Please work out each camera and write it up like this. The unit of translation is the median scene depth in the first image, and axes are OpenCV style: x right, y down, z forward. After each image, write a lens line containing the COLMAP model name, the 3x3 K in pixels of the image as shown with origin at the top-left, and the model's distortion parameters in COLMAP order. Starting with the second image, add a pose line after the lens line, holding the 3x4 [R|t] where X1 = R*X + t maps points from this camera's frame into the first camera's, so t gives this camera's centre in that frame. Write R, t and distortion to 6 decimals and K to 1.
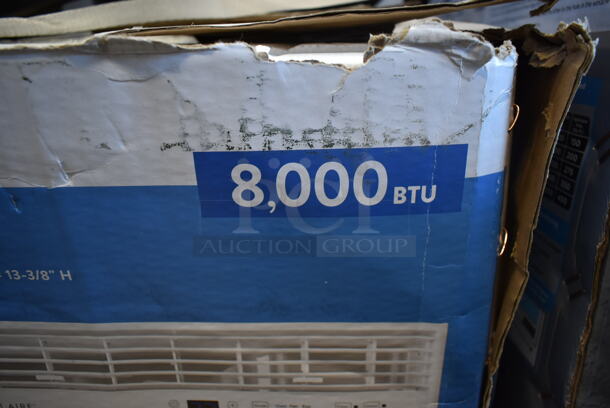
lens RADIAL K [[463.7, 0, 304.4], [0, 463.7, 203.5], [0, 0, 1]] dist [-0.024204, 0.015206]
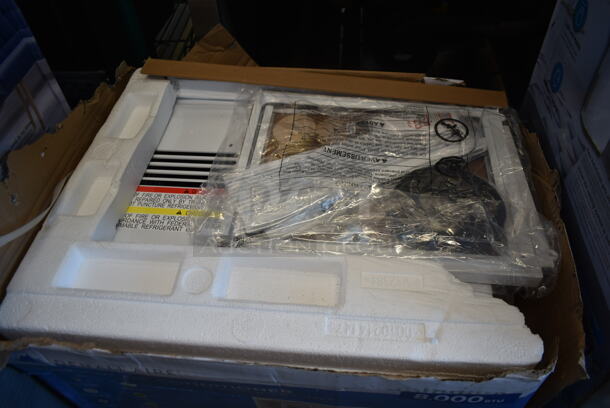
lens RADIAL K [[463.7, 0, 306.2], [0, 463.7, 204.6], [0, 0, 1]] dist [-0.024204, 0.015206]
pose [[0.996076, 0.035172, -0.081217, -0.460216], [0.008769, 0.873908, 0.486013, -1.697858], [0.088070, -0.484818, 0.870170, -0.507400]]
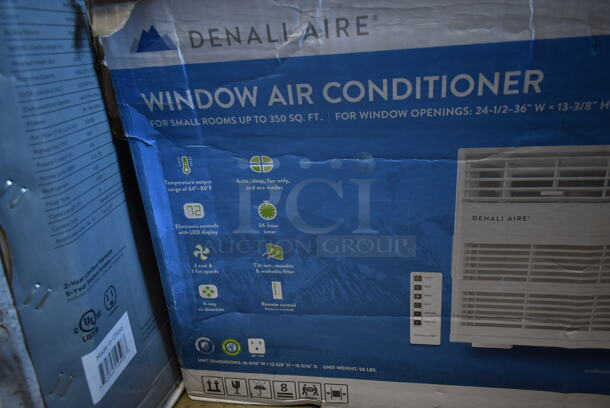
lens RADIAL K [[463.7, 0, 305.6], [0, 463.7, 203.0], [0, 0, 1]] dist [-0.024204, 0.015206]
pose [[0.986735, -0.003552, -0.162299, -1.131658], [0.008002, 0.999609, 0.026774, 0.389314], [0.162141, -0.027717, 0.986378, -0.531177]]
